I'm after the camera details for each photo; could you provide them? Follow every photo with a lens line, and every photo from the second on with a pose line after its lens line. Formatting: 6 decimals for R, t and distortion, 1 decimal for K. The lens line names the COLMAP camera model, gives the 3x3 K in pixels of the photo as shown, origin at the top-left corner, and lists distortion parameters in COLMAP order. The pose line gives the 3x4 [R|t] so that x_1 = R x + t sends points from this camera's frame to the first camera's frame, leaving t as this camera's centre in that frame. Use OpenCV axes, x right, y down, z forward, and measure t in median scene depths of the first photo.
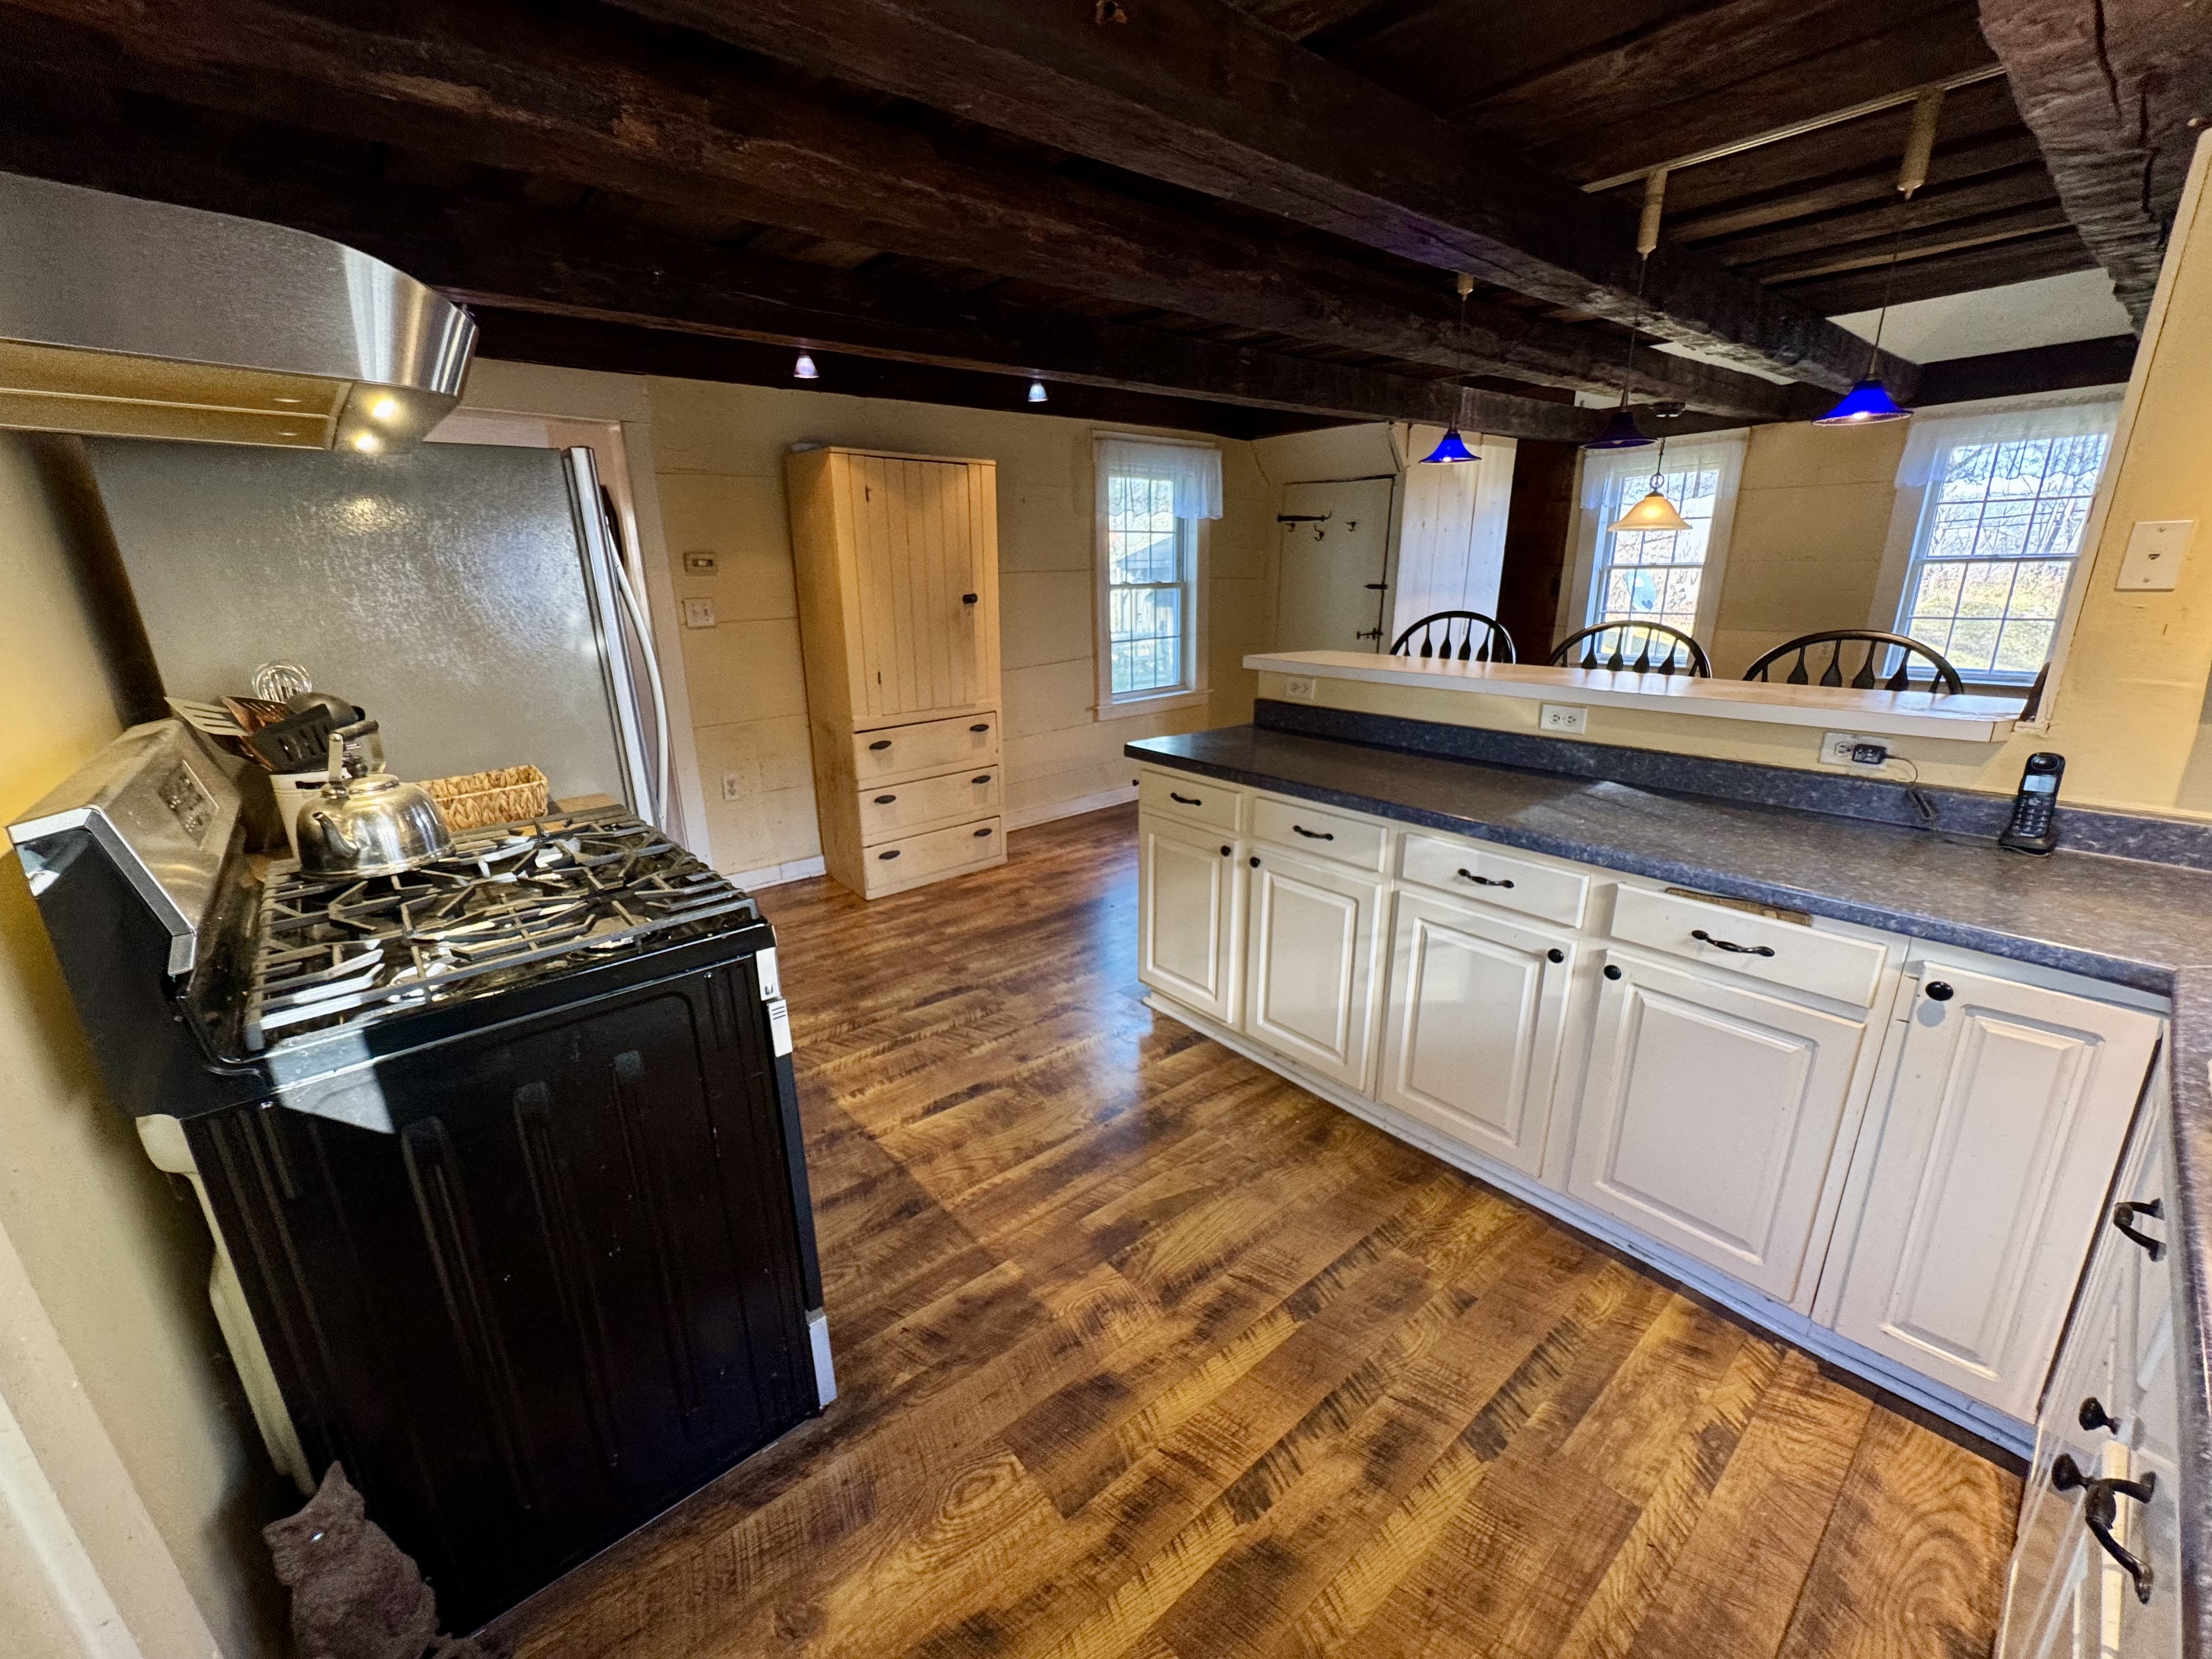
lens RADIAL K [[878.3, 0, 1106.0], [0, 878.3, 832.8], [0, 0, 1]] dist [-0.004589, 0.000690]
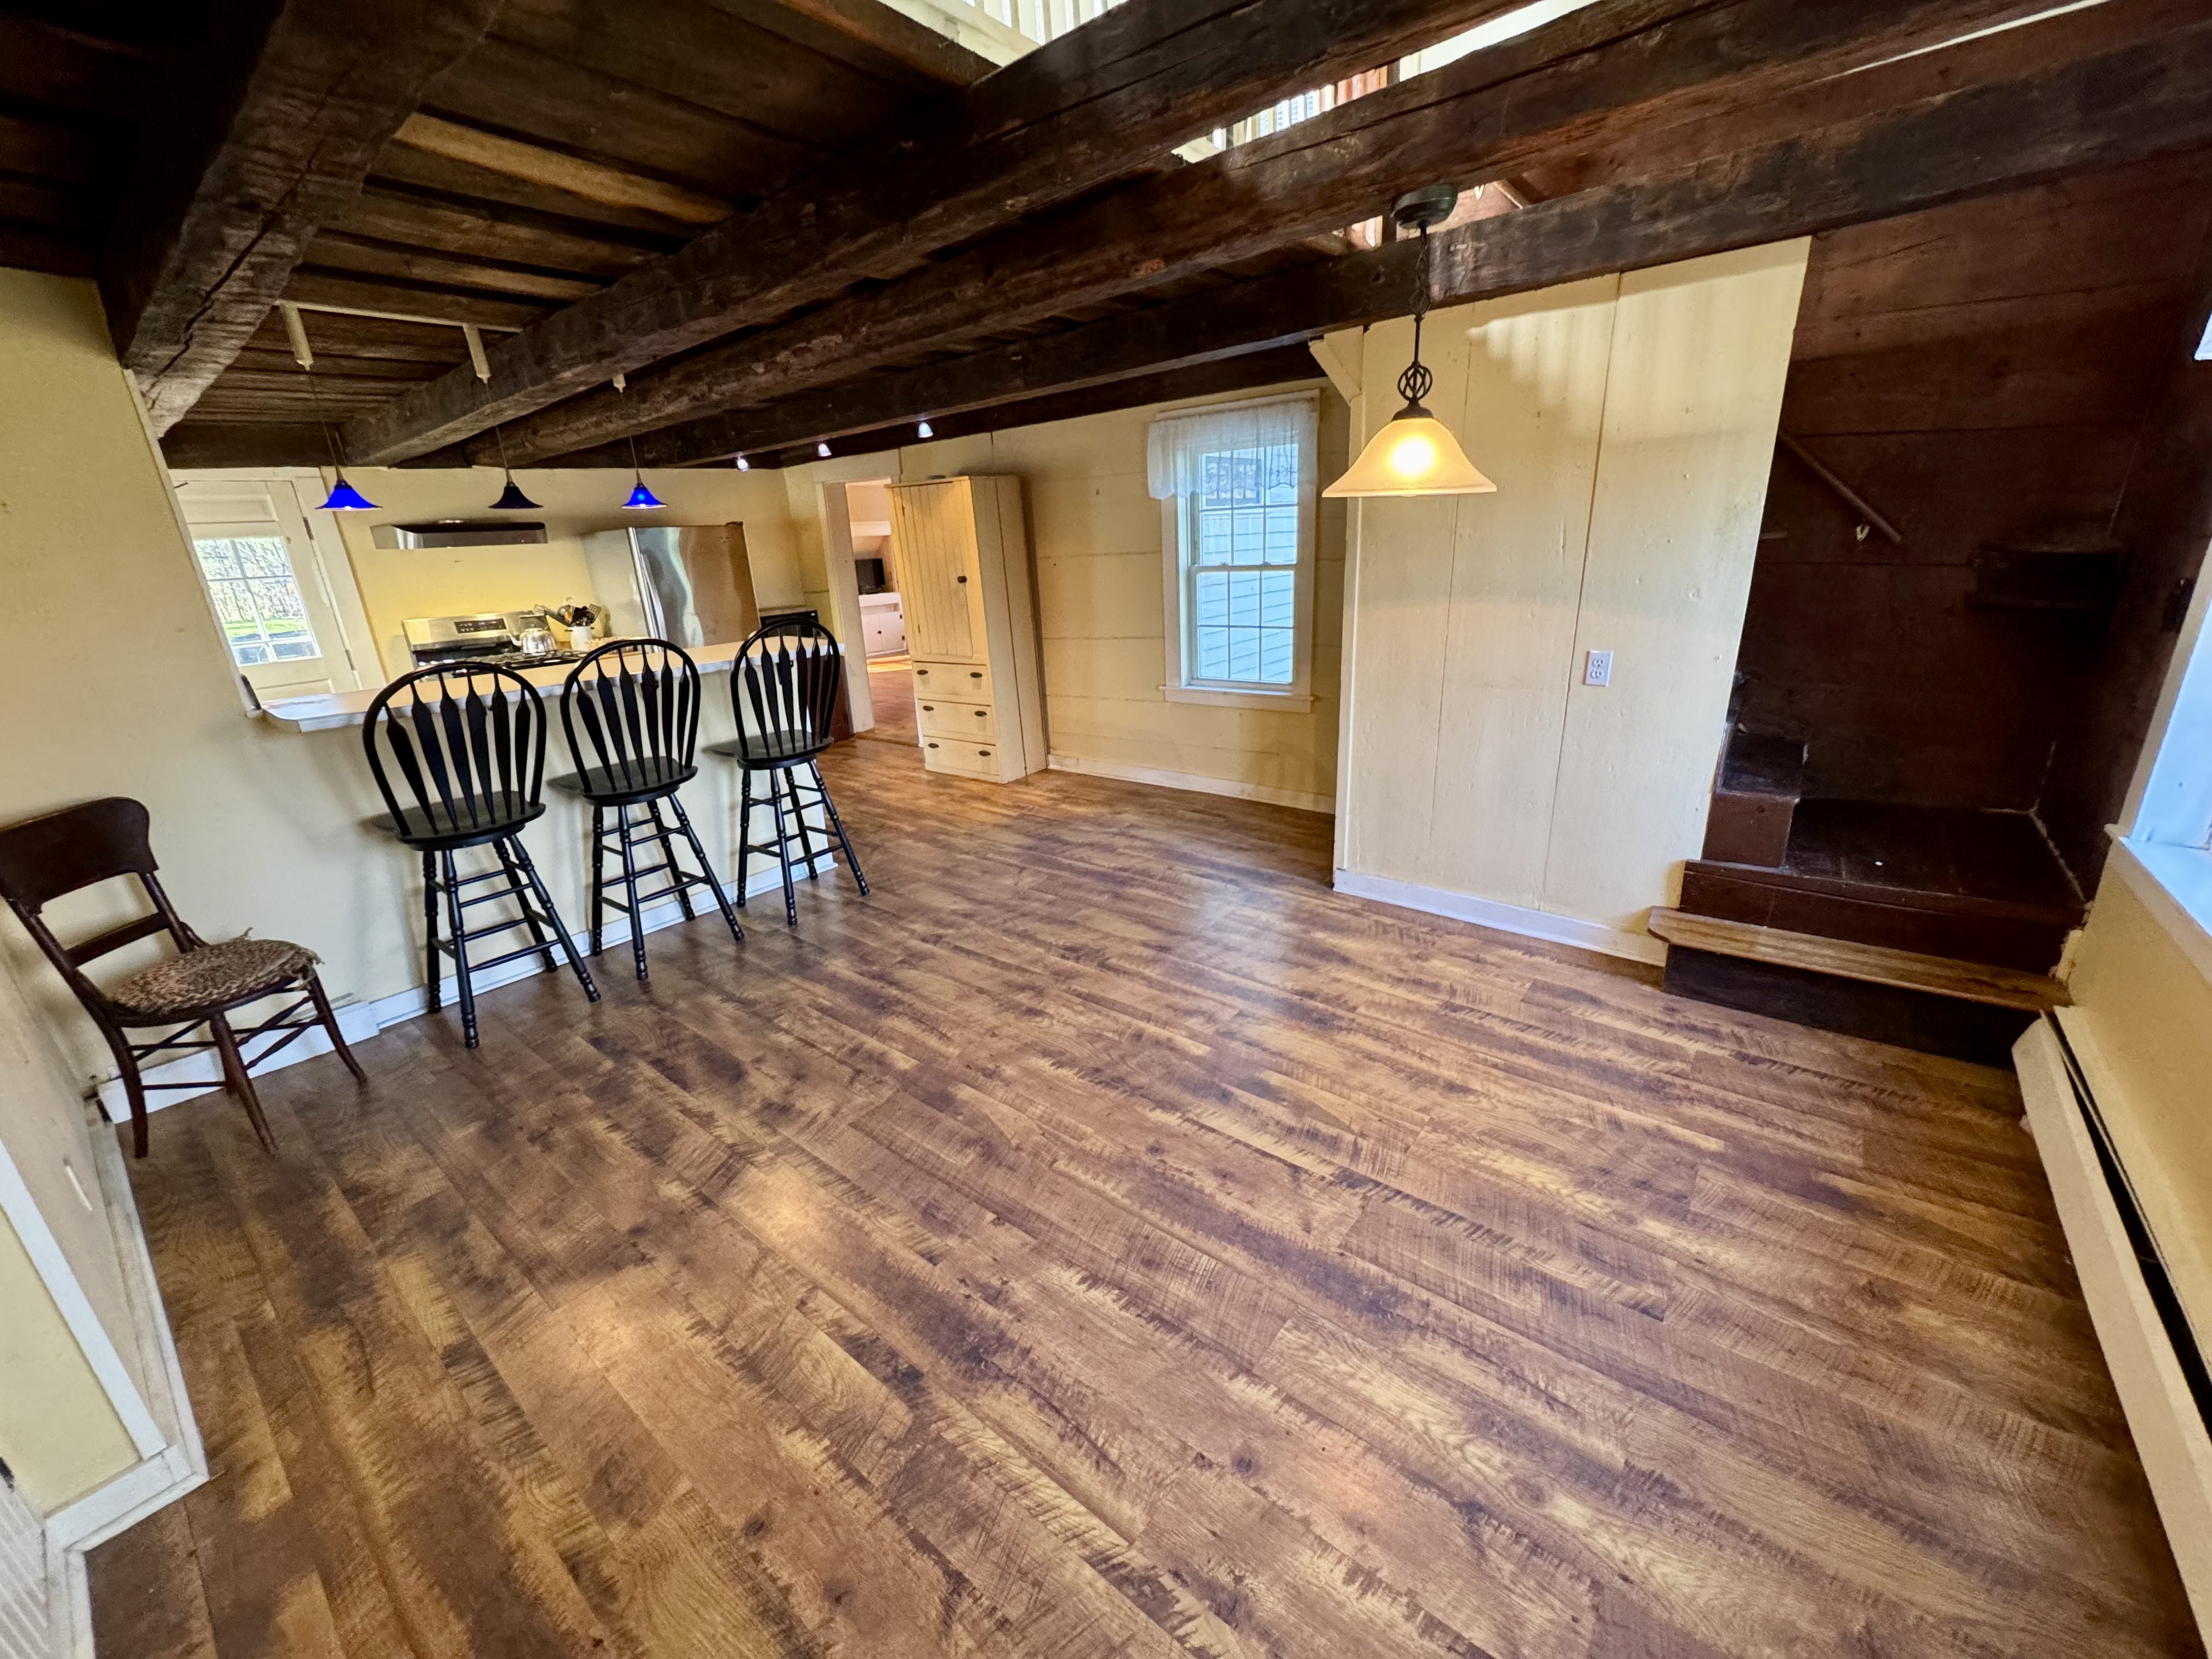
lens RADIAL K [[878.3, 0, 1111.0], [0, 878.3, 835.7], [0, 0, 1]] dist [-0.004589, 0.000690]
pose [[0.197952, 0.321167, -0.926103, 2.154644], [-0.243582, 0.931280, 0.270898, -0.535862], [0.949465, 0.171957, 0.262579, 1.547537]]
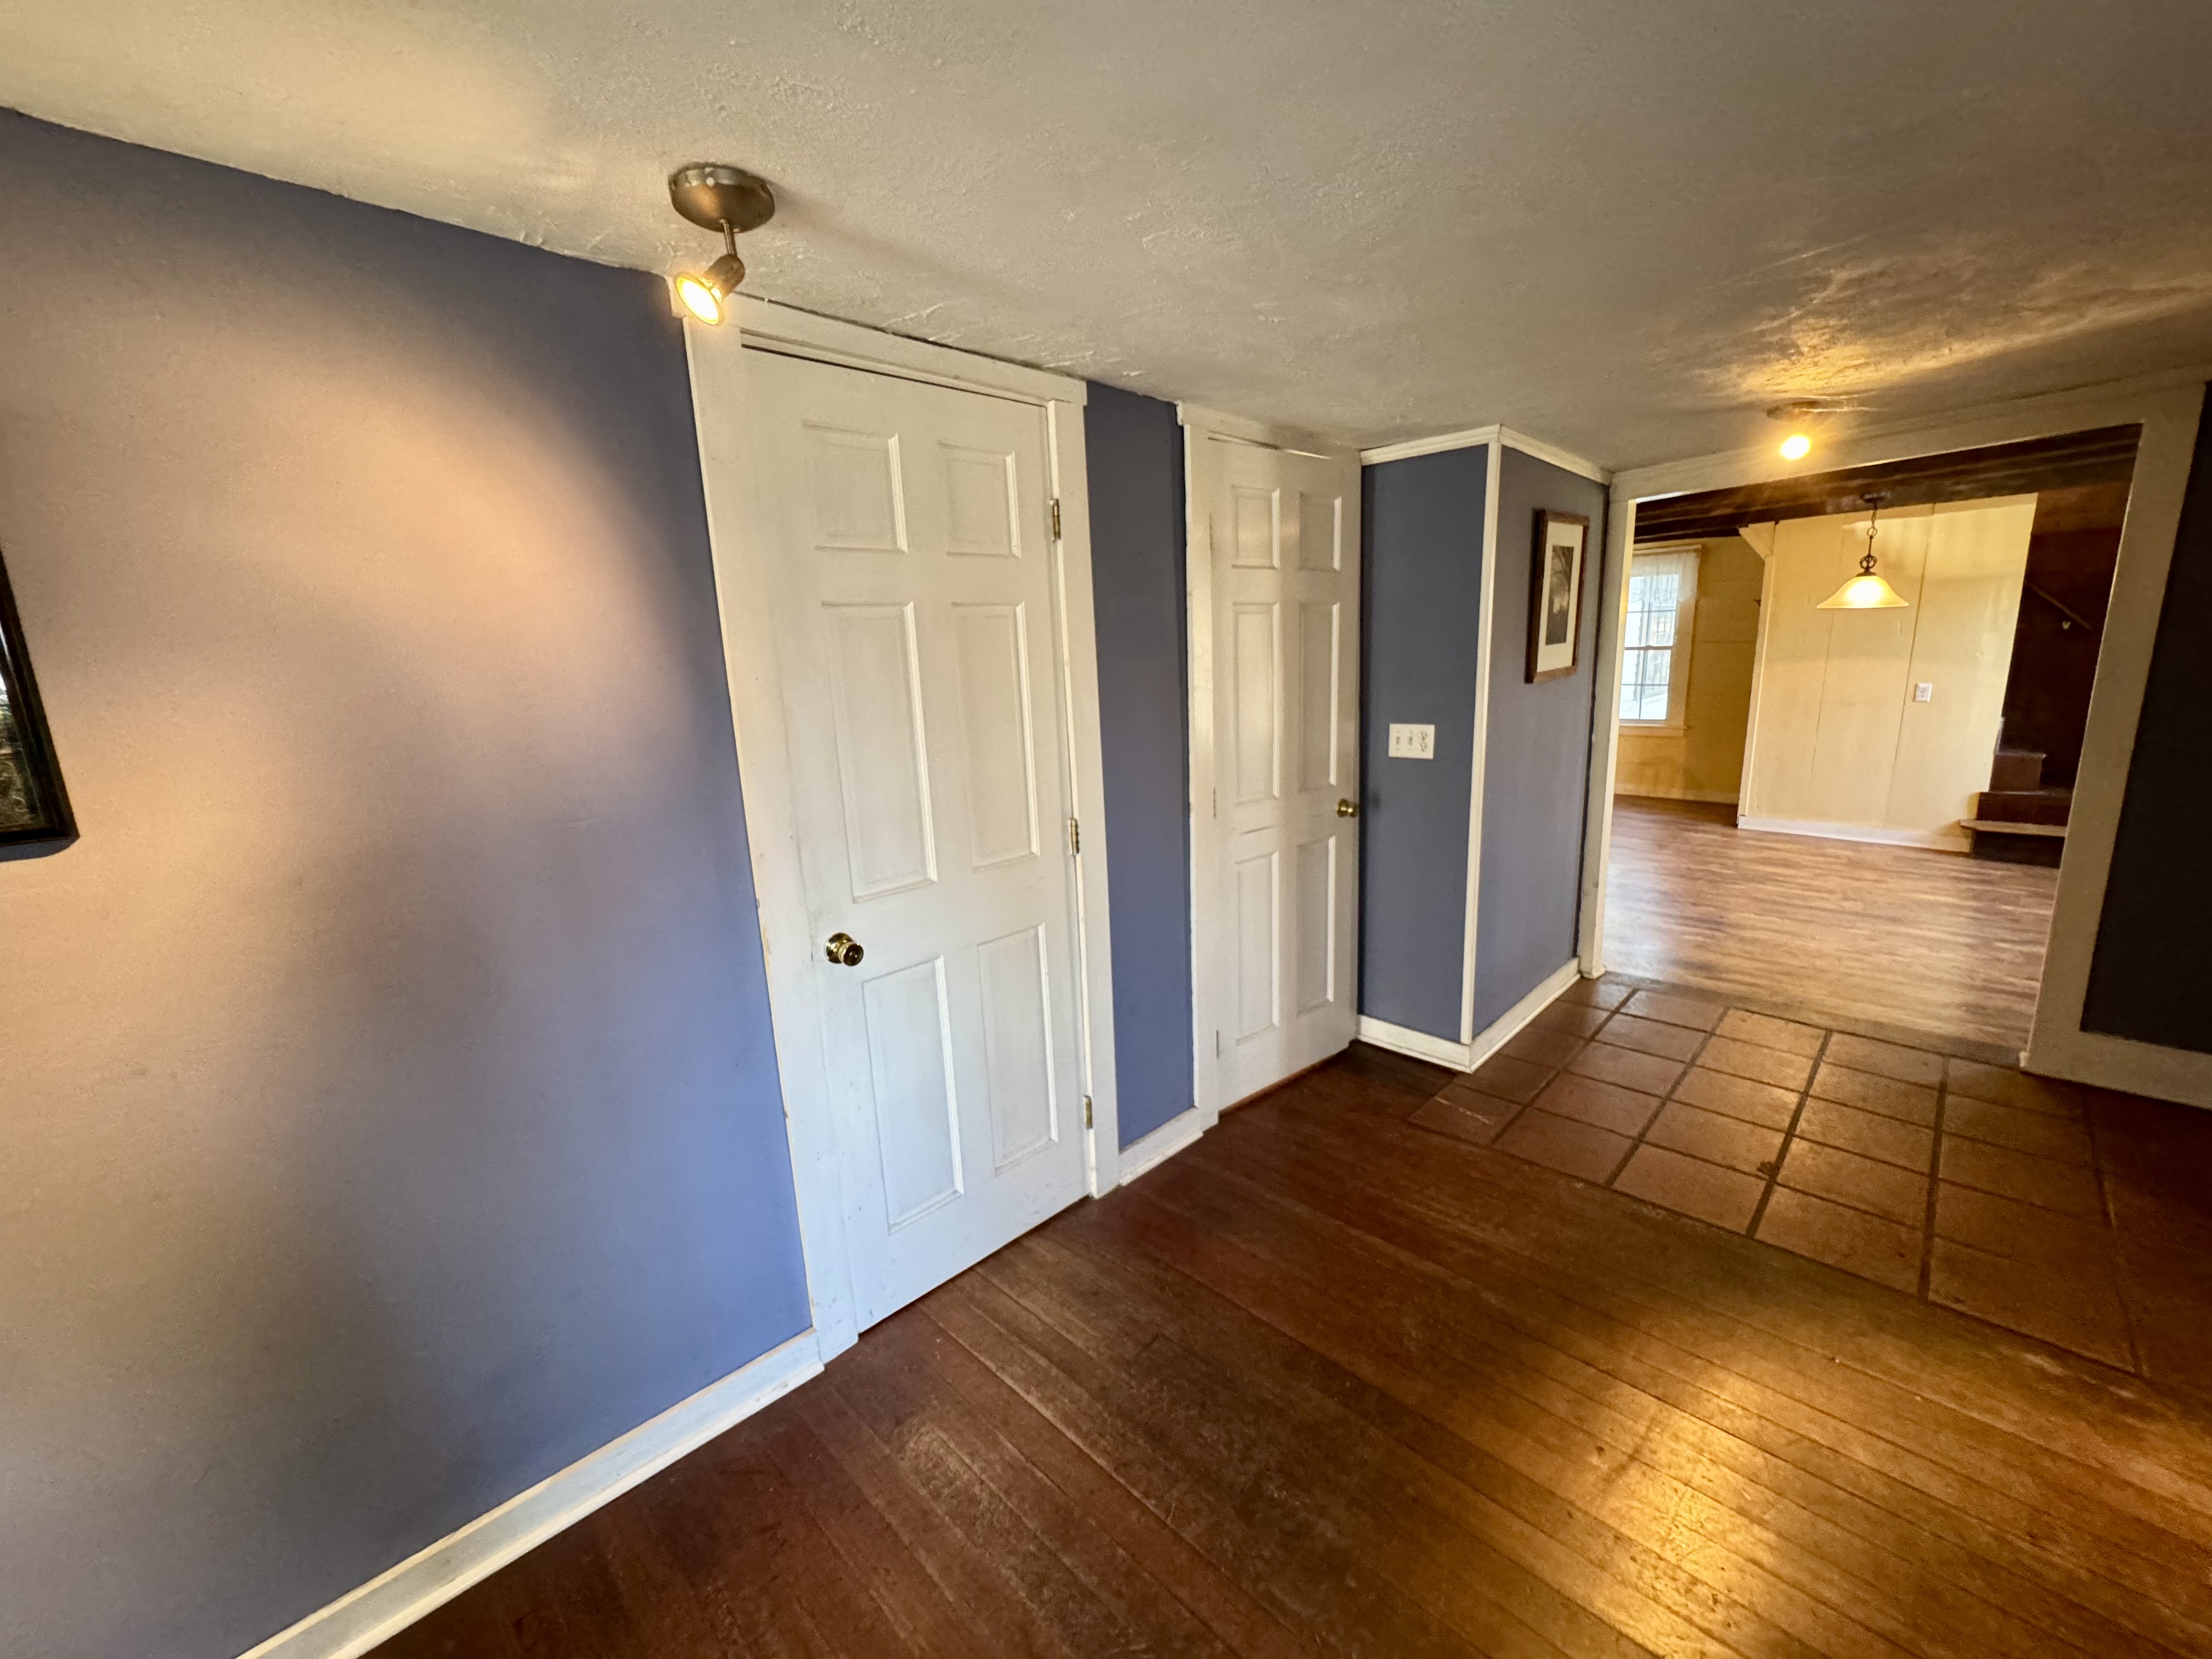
lens RADIAL K [[878.3, 0, 1104.8], [0, 878.3, 835.1], [0, 0, 1]] dist [-0.004589, 0.000690]
pose [[0.085243, 0.220907, -0.971563, 3.308194], [-0.244344, 0.949970, 0.194559, -0.127267], [0.965935, 0.220810, 0.134955, 0.060221]]
